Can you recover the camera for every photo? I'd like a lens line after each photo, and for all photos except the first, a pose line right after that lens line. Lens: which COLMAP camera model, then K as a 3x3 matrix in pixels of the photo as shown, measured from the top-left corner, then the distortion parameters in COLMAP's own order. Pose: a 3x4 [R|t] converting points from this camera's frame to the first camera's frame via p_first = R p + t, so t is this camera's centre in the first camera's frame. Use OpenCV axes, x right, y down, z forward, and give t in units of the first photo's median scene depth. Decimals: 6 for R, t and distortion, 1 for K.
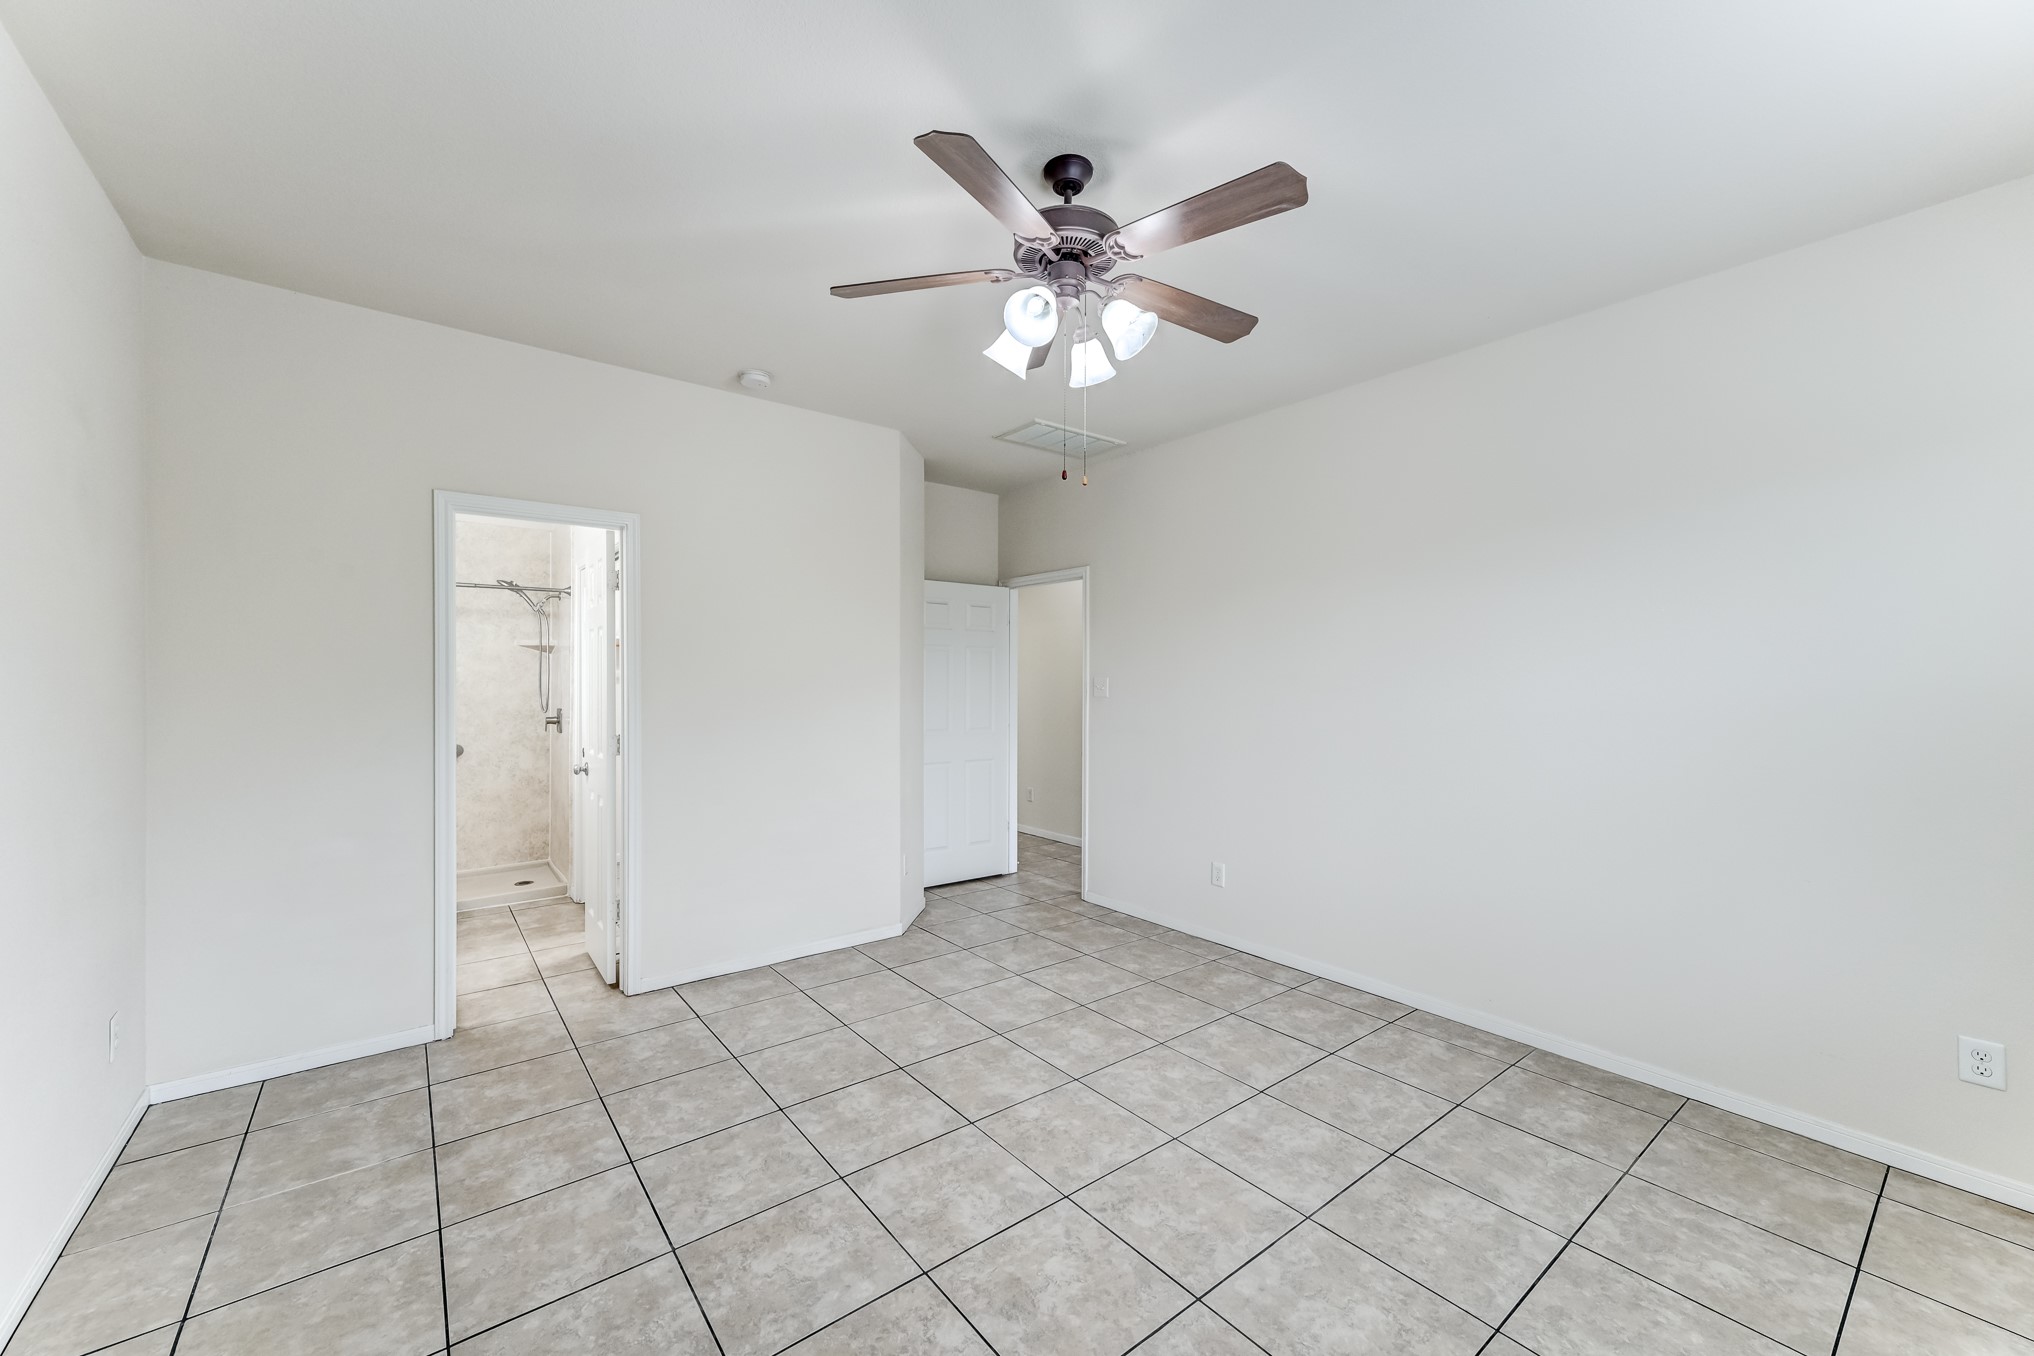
lens RADIAL K [[785.4, 0, 1003.9], [0, 785.4, 692.2], [0, 0, 1]] dist [0.008273, 0.000801]
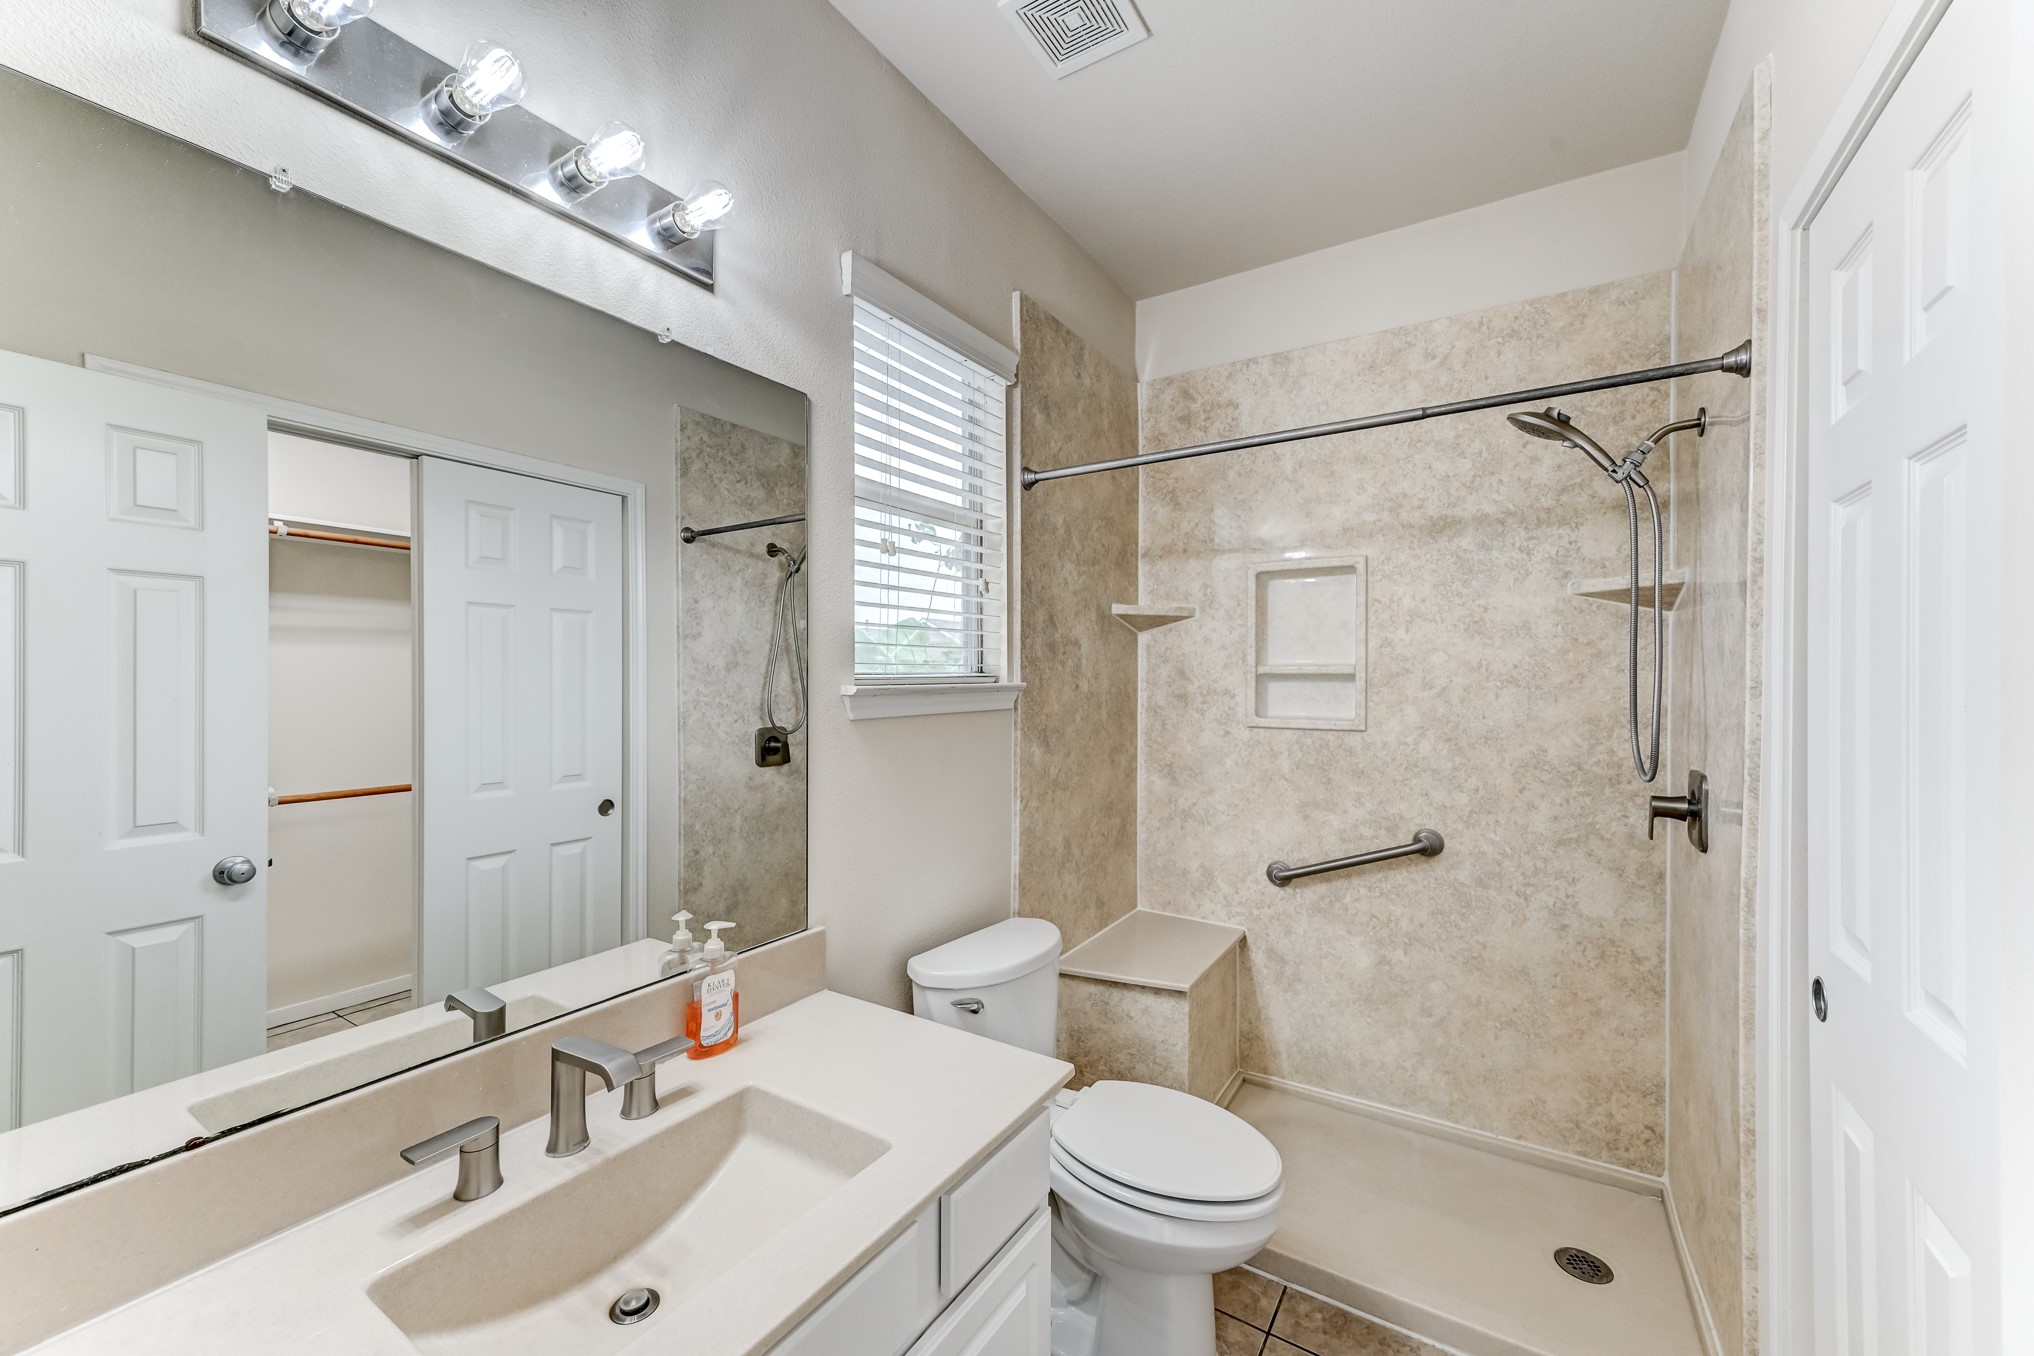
lens RADIAL K [[785.4, 0, 1017.2], [0, 785.4, 675.1], [0, 0, 1]] dist [0.008273, 0.000801]
pose [[0.344097, -0.009353, -0.938888, -0.734568], [-0.016762, 0.999730, -0.016103, -0.018464], [0.938784, 0.021279, 0.343847, 1.291944]]
